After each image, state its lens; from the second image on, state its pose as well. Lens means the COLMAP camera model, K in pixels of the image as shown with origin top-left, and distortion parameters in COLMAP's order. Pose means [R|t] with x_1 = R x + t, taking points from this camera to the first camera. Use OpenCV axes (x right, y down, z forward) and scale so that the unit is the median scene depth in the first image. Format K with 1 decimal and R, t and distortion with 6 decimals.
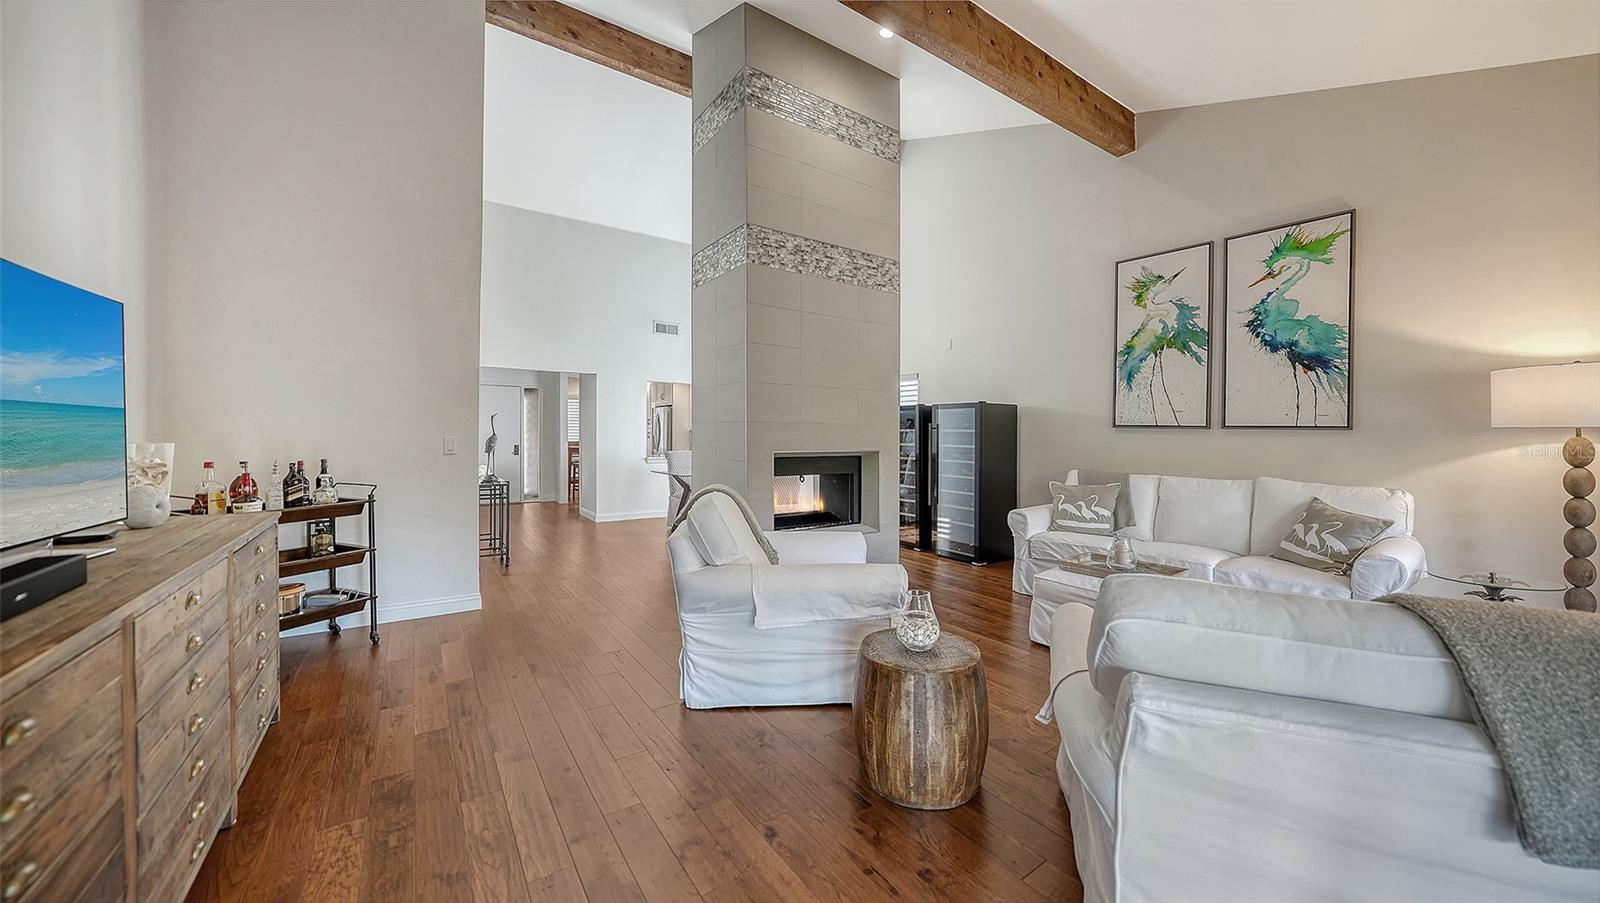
lens RADIAL K [[551.4, 0, 789.4], [0, 551.4, 430.7], [0, 0, 1]] dist [-0.012566, 0.000108]
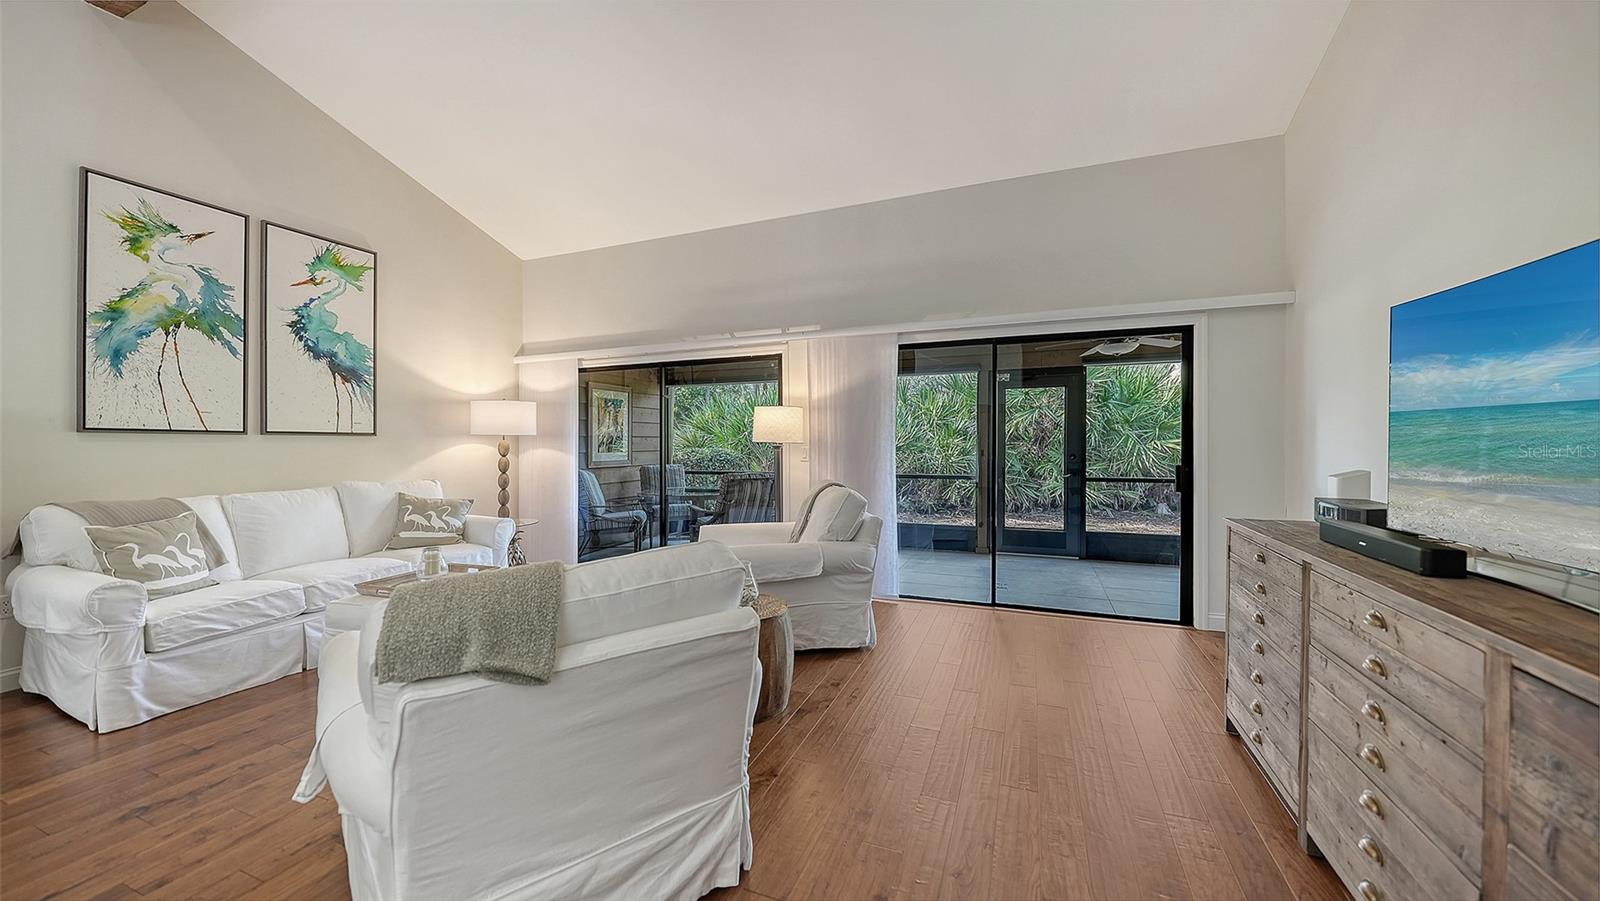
lens RADIAL K [[583.3, 0, 804.7], [0, 583.3, 437.2], [0, 0, 1]] dist [0.002288, -0.000216]
pose [[-0.556235, -0.001249, 0.831024, -0.469116], [0.000903, 0.999997, 0.002107, -0.000623], [-0.831025, 0.001923, -0.556232, 0.773357]]
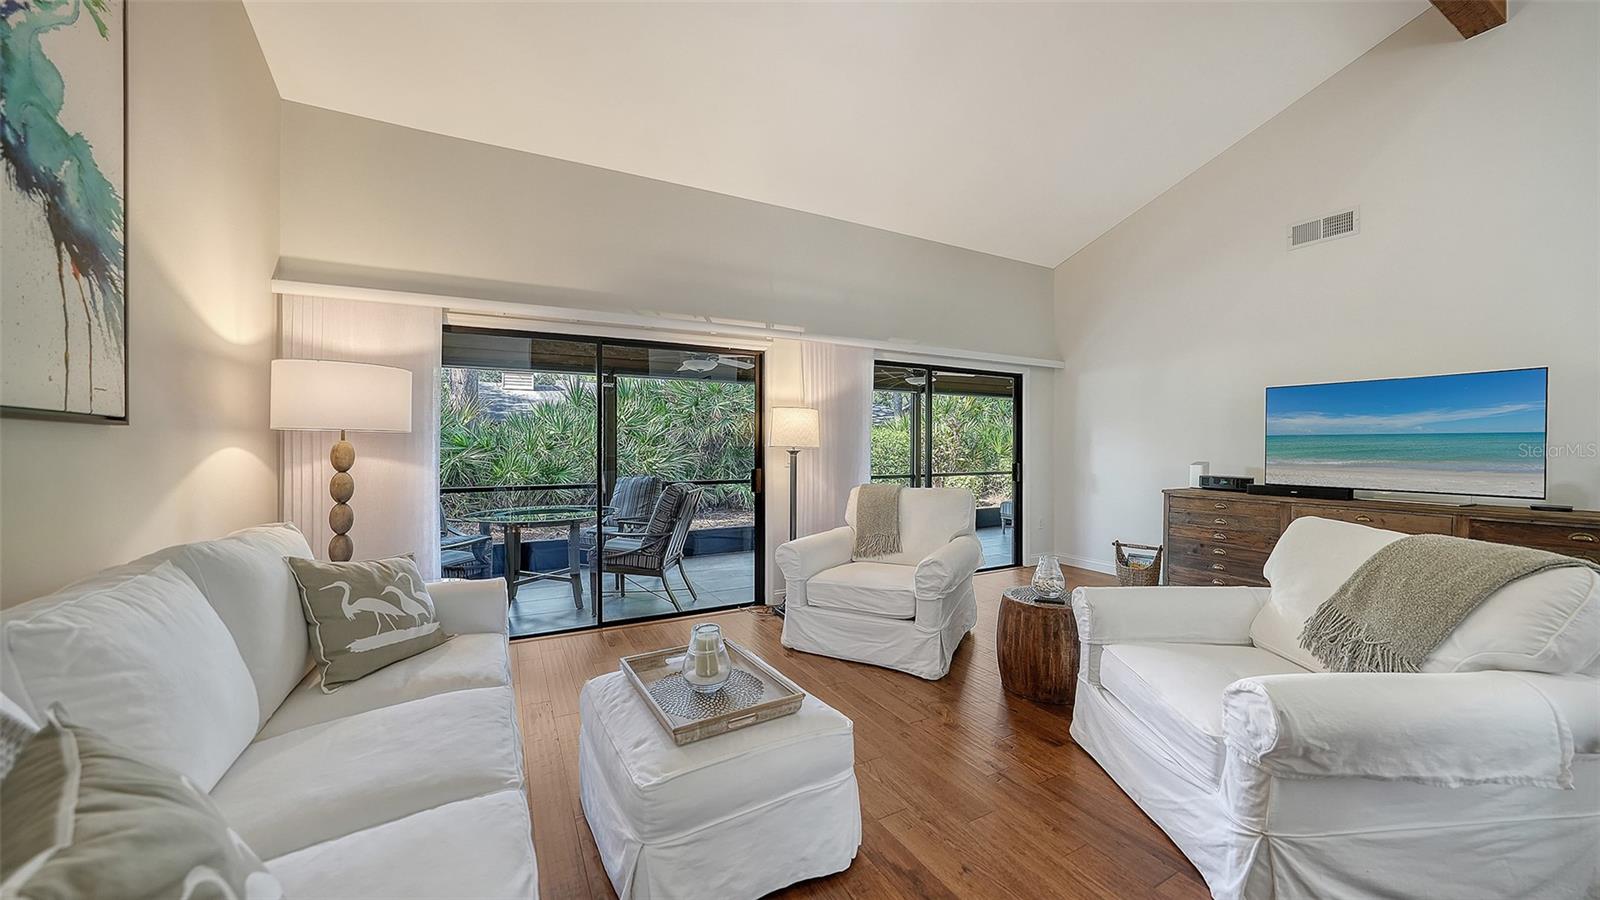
lens RADIAL K [[559.9, 0, 803.0], [0, 559.9, 451.6], [0, 0, 1]] dist [-0.006344, -0.000459]
pose [[-0.994507, -0.009407, 0.104247, 0.338324], [-0.008668, 0.999934, 0.007542, 0.010463], [-0.104311, 0.006597, -0.994523, 1.172703]]
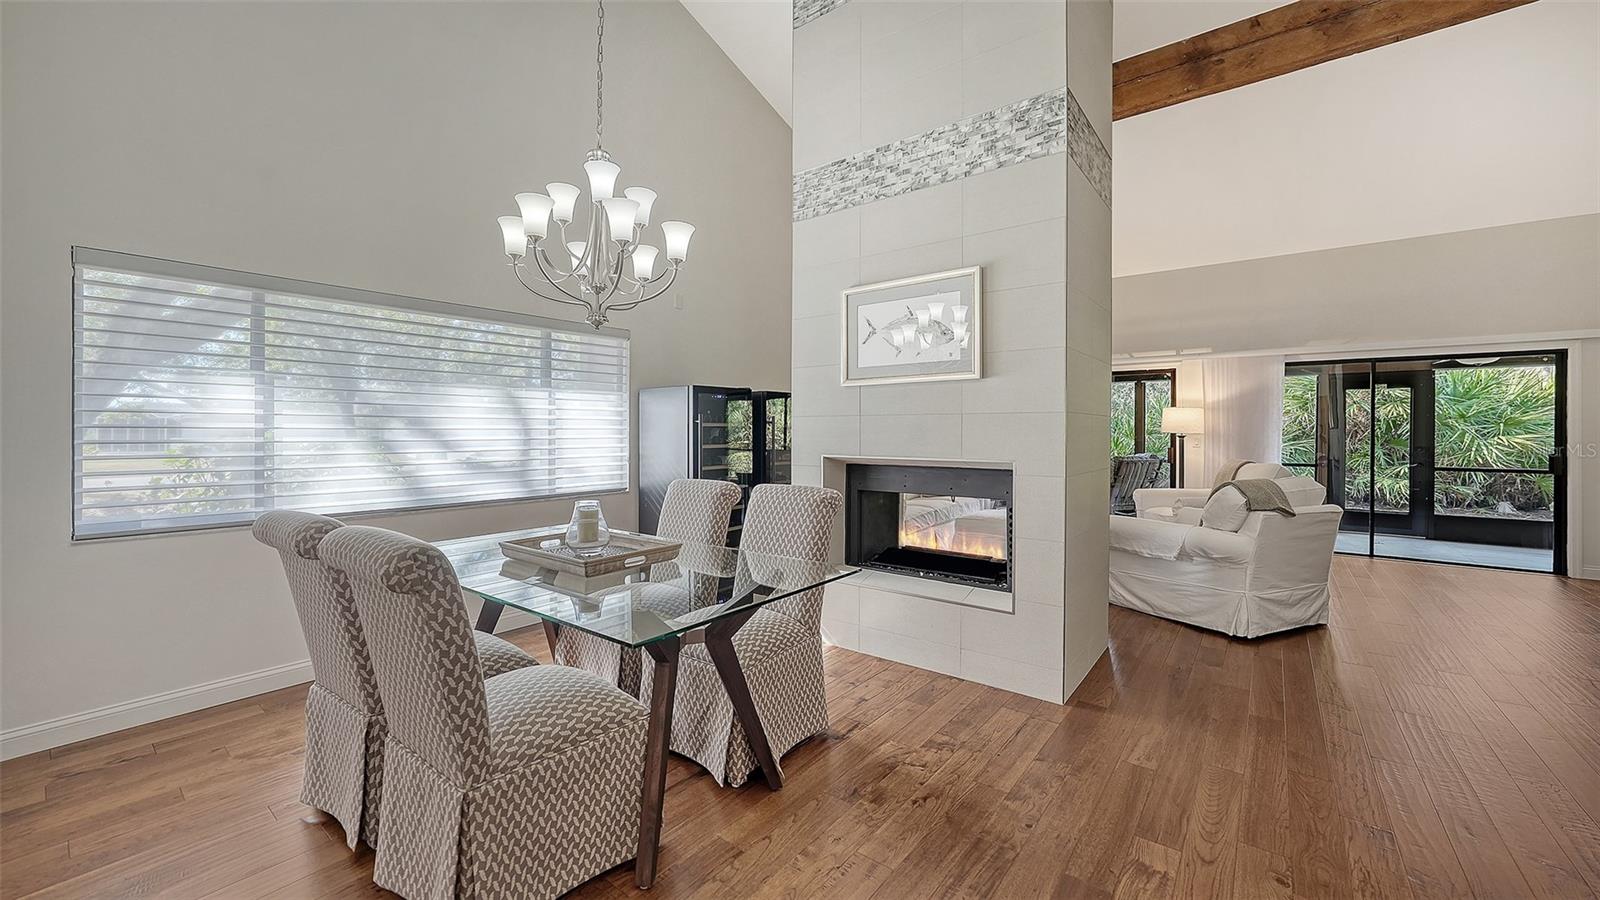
lens RADIAL K [[620.1, 0, 786.0], [0, 620.1, 421.6], [0, 0, 1]] dist [-0.002688, -0.000307]
pose [[-0.299158, 0.003158, 0.954198, -0.785366], [-0.008184, 0.999949, -0.005875, -0.000783], [-0.954168, -0.009567, -0.299117, 1.694599]]
